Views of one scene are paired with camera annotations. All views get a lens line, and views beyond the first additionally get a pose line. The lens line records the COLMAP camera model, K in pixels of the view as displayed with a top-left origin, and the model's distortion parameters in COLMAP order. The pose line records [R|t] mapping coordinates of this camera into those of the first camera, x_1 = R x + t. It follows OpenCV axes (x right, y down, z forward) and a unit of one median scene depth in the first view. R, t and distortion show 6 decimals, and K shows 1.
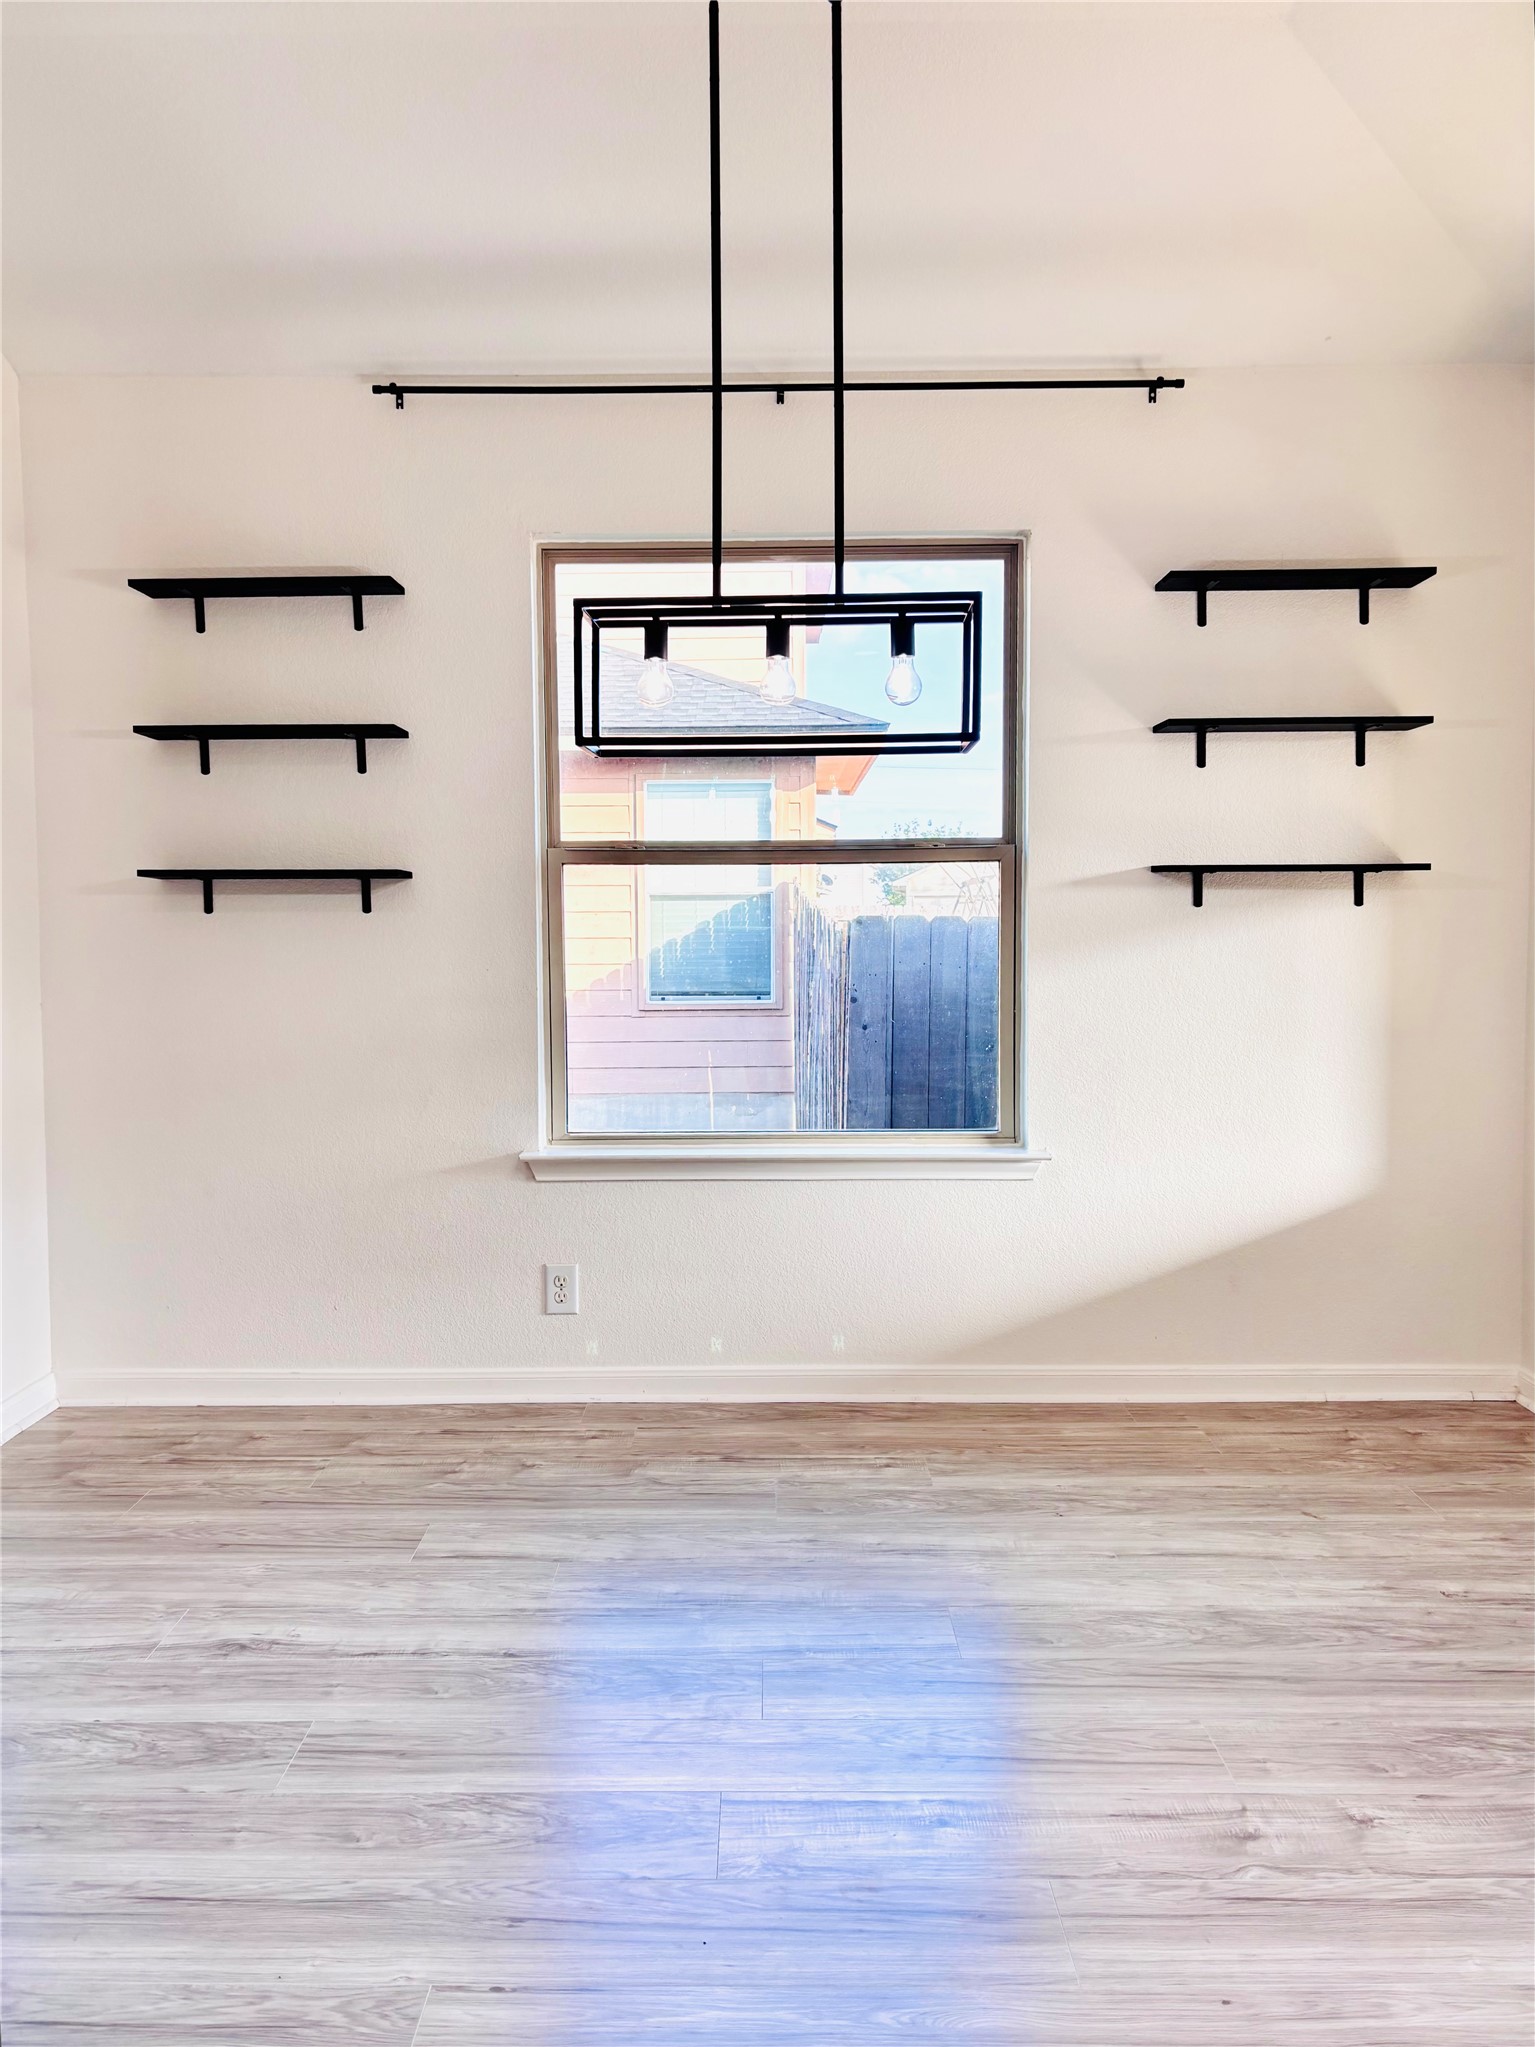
lens RADIAL K [[1602.9, 0, 767.5], [0, 1602.9, 1023.5], [0, 0, 1]] dist [0.000100, -0.000133]
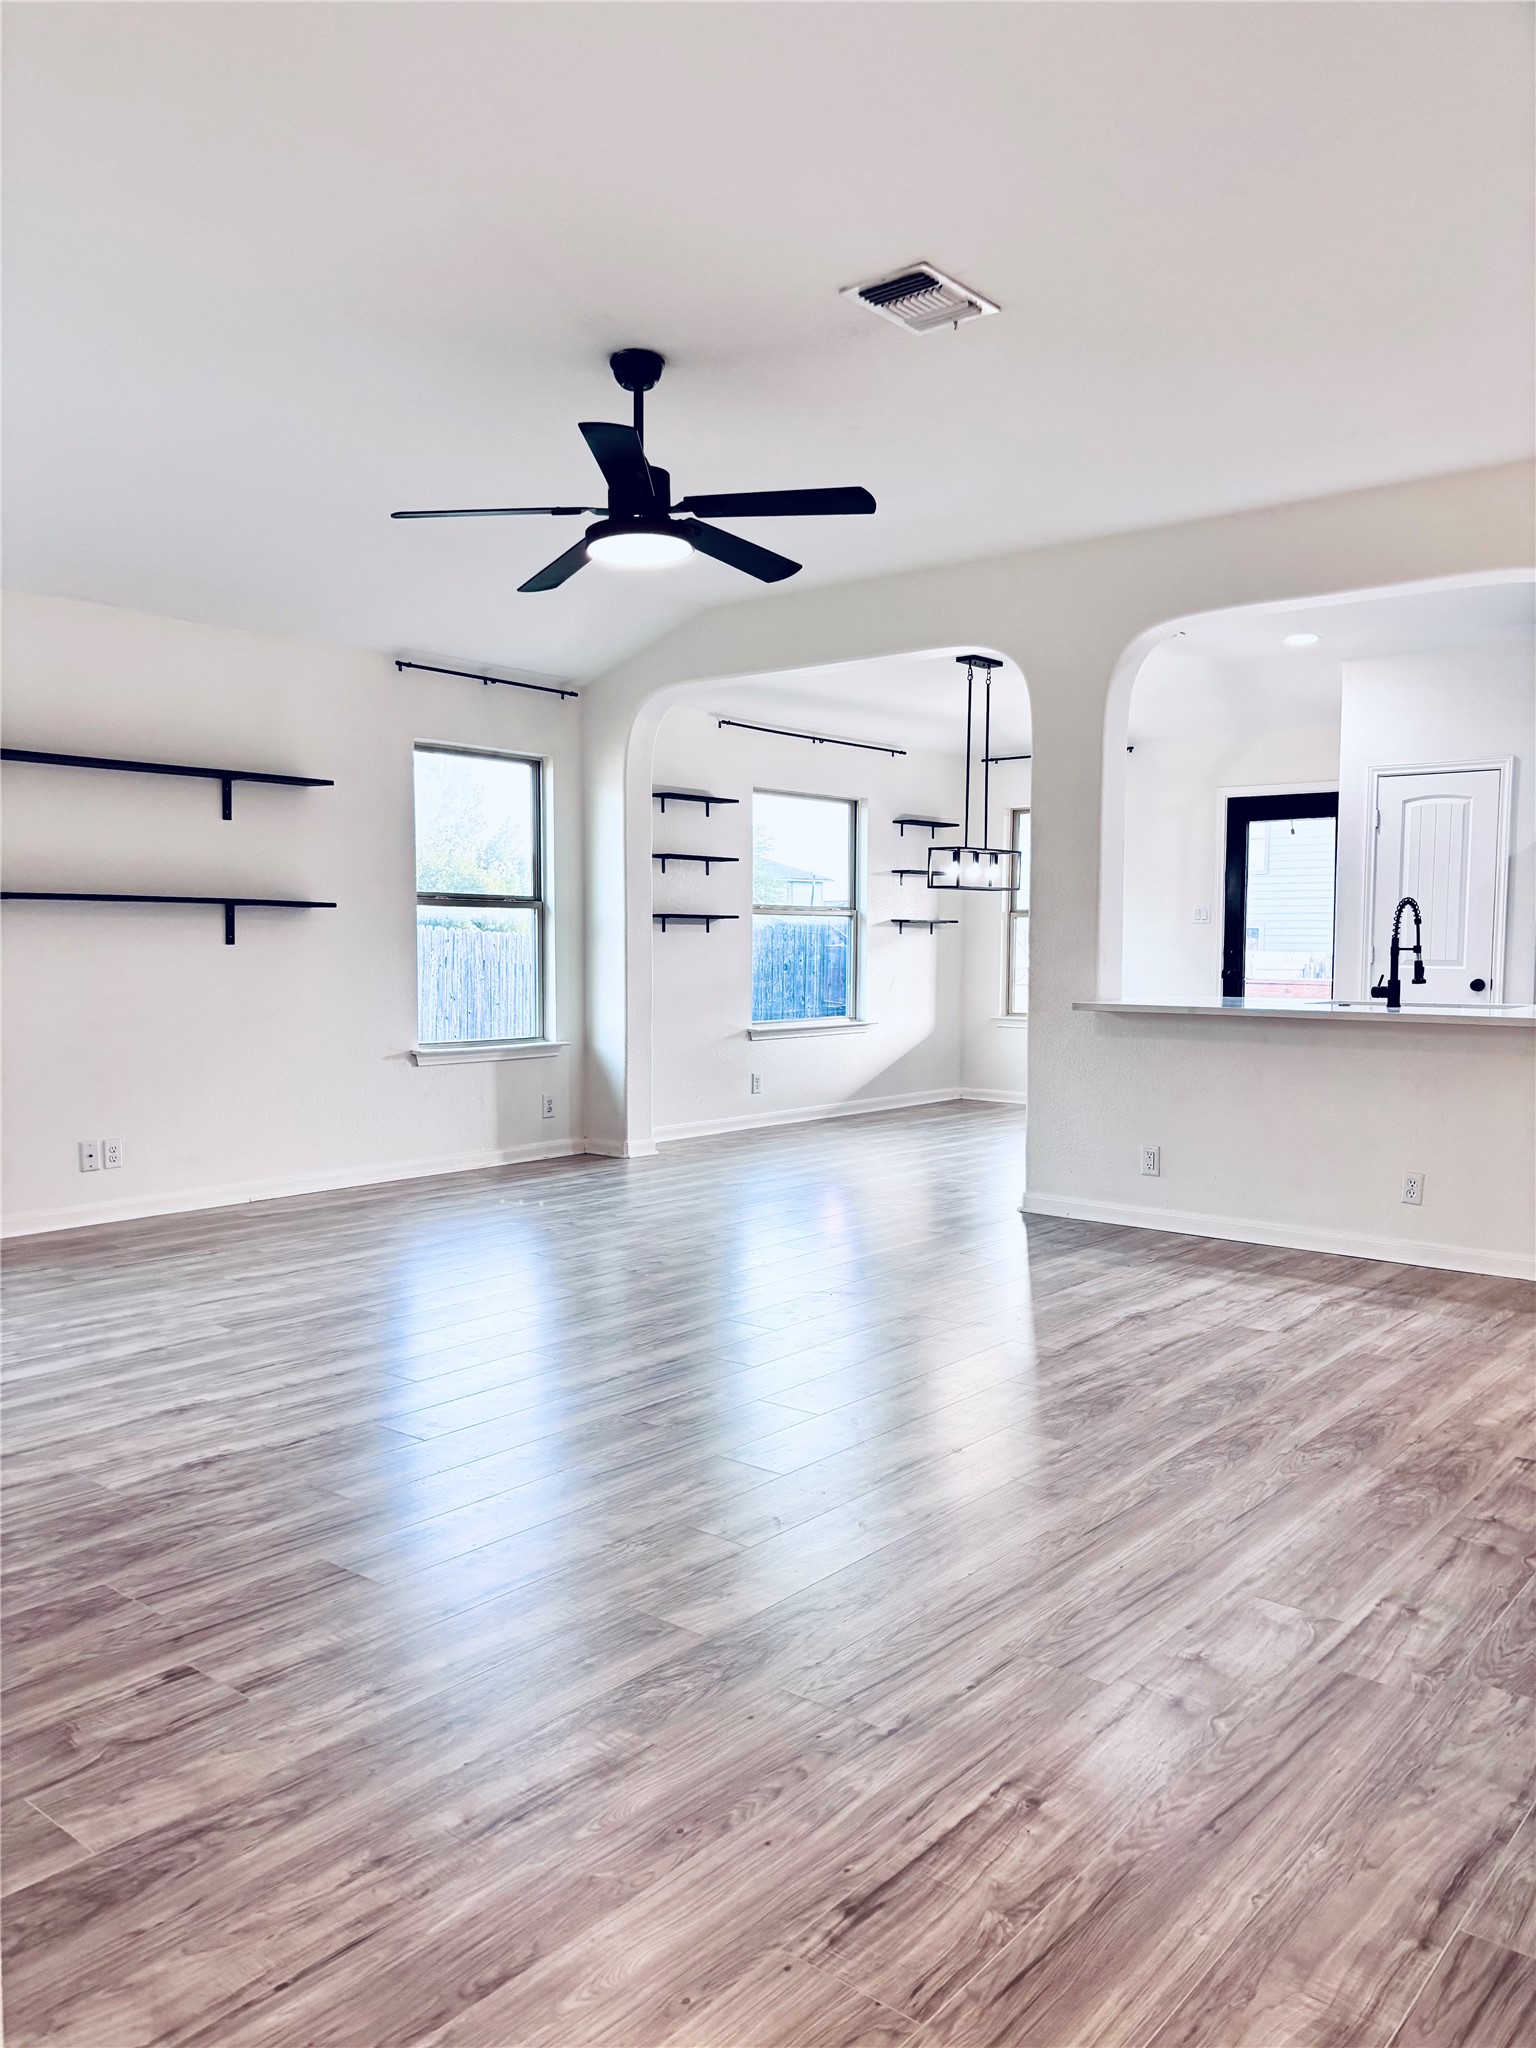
lens RADIAL K [[1494.9, 0, 768.0], [0, 1494.9, 1024.0], [0, 0, 1]] dist [0.007890, 0.002198]
pose [[0.625683, -0.036963, 0.779202, -1.137021], [0.047312, 0.998836, 0.009392, 0.030305], [-0.778642, 0.030989, 0.626703, -0.281532]]
